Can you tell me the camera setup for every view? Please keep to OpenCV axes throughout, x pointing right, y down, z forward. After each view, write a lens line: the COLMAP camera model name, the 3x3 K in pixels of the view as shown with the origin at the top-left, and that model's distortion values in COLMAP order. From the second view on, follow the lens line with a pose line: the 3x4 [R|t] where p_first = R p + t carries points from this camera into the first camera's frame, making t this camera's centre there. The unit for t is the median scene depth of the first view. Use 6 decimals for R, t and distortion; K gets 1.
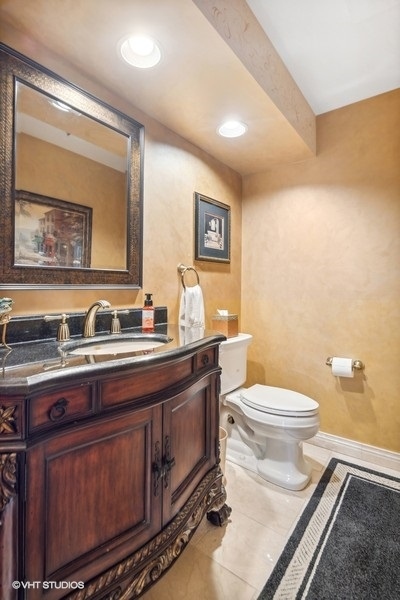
lens RADIAL K [[296.4, 0, 200.4], [0, 296.4, 296.2], [0, 0, 1]] dist [0.004818, -0.004623]
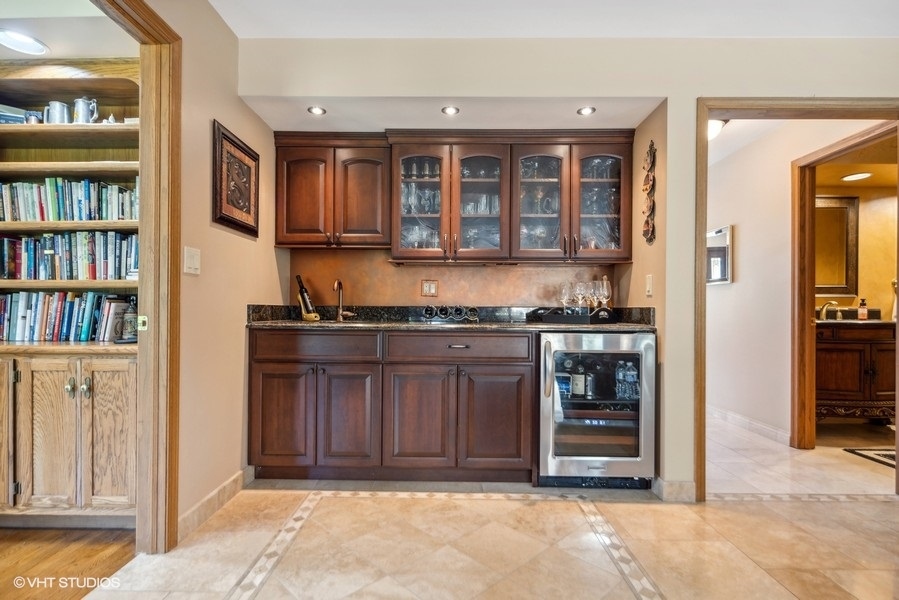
lens RADIAL K [[444.2, 0, 442.4], [0, 444.2, 312.8], [0, 0, 1]] dist [0.004818, -0.004623]
pose [[0.587889, -0.007526, -0.808906, 0.471865], [-0.021322, 0.999465, -0.024795, 0.186598], [0.808660, 0.031825, 0.587414, -2.466390]]
